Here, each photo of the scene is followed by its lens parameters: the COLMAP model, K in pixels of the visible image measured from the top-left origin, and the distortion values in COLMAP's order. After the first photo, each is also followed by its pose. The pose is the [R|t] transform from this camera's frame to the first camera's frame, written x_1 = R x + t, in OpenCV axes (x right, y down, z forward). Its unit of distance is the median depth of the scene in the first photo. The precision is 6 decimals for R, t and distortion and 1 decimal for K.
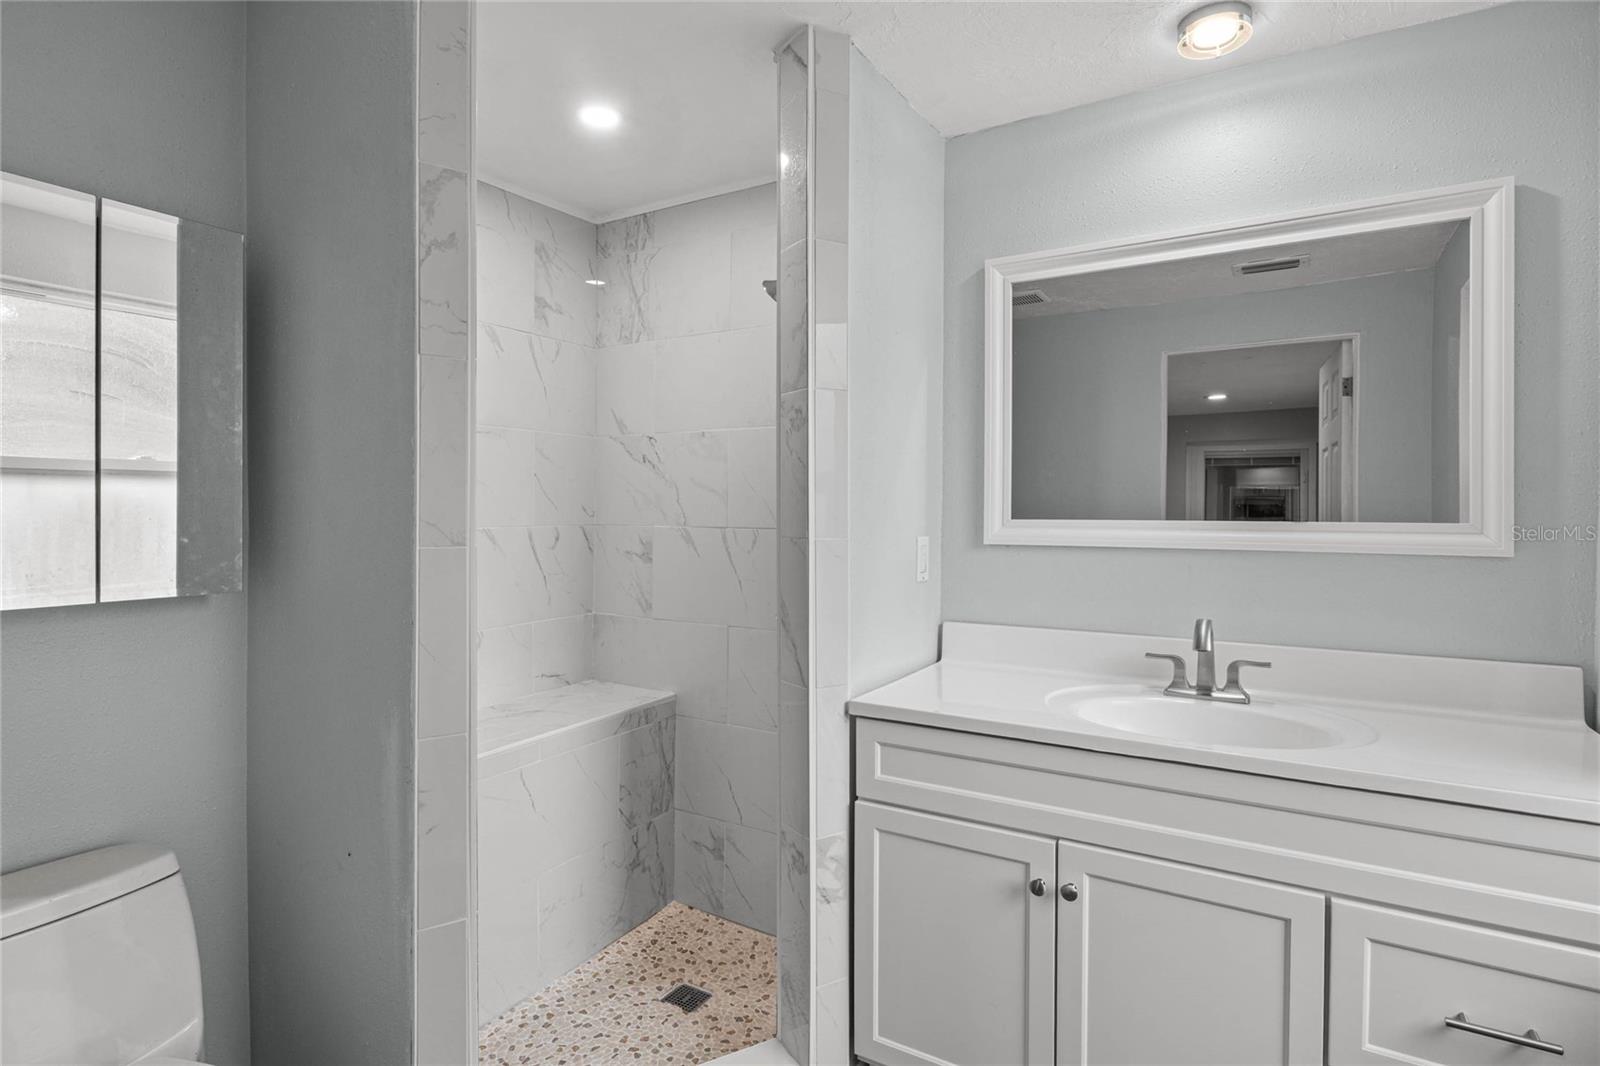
lens RADIAL K [[810.4, 0, 798.9], [0, 810.4, 526.0], [0, 0, 1]] dist [0.000801, 0.000133]
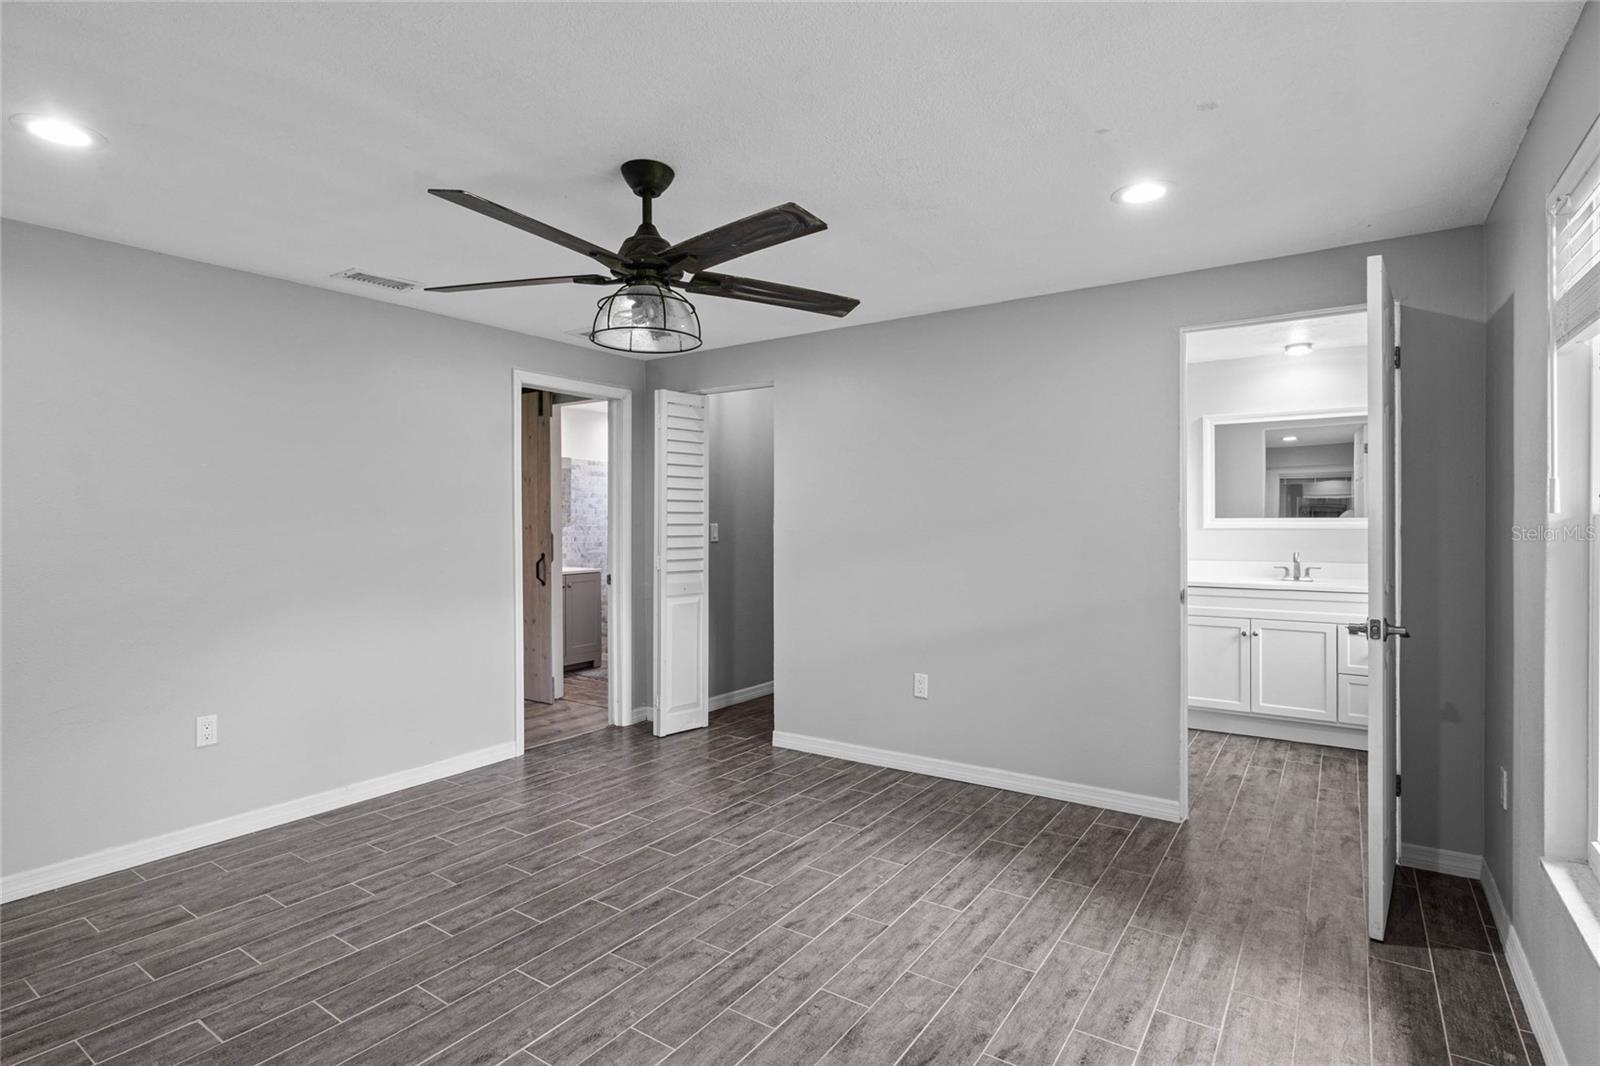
lens RADIAL K [[810.4, 0, 800.7], [0, 810.4, 527.3], [0, 0, 1]] dist [0.000801, 0.000133]
pose [[0.998282, -0.006419, -0.058234, -1.048352], [0.005727, 0.999911, -0.012044, 0.051384], [0.058307, 0.011690, 0.998230, -1.902116]]
